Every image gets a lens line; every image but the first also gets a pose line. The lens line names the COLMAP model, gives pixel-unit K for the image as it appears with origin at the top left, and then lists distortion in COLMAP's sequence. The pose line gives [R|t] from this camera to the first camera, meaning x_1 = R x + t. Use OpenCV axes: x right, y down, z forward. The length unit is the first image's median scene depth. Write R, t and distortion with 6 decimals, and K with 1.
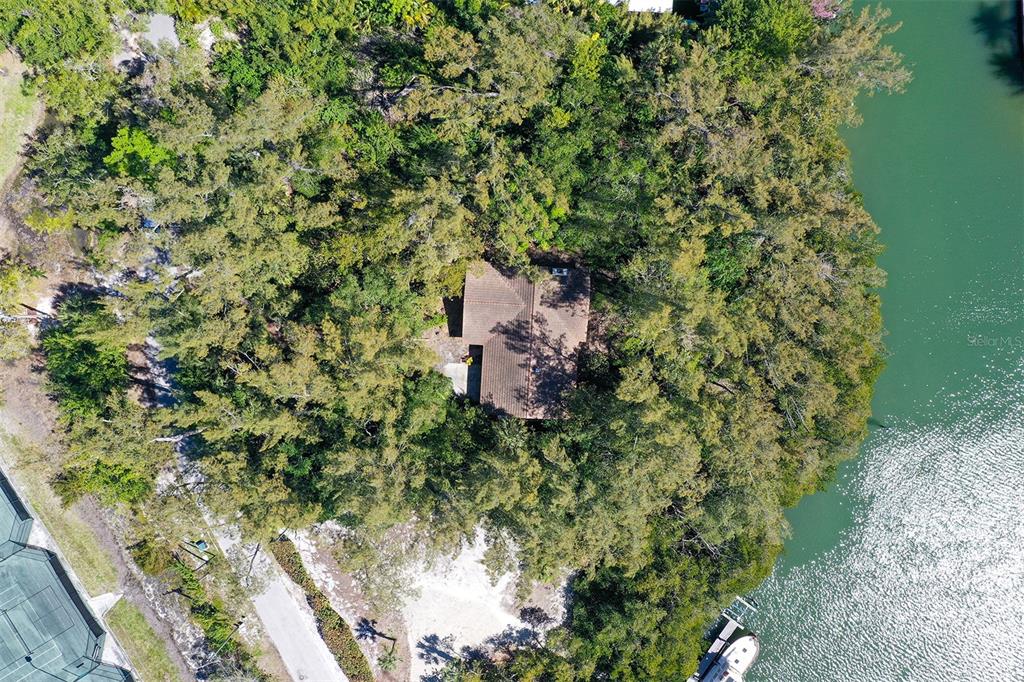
lens RADIAL K [[822.2, 0, 510.6], [0, 822.2, 337.0], [0, 0, 1]] dist [0.016410, 0.003811]
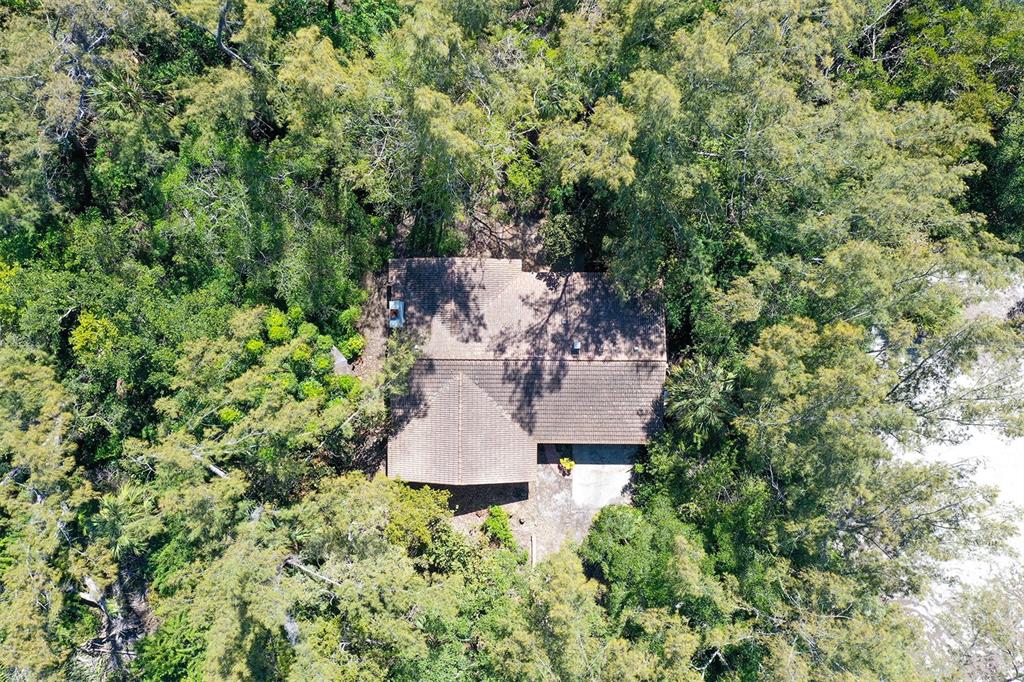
lens RADIAL K [[822.2, 0, 510.6], [0, 822.2, 337.0], [0, 0, 1]] dist [0.016410, 0.003811]
pose [[-0.043567, -0.998076, 0.044113, 0.016016], [0.998276, -0.045230, -0.037419, 0.016017], [0.039342, 0.042407, 0.998326, 0.453343]]
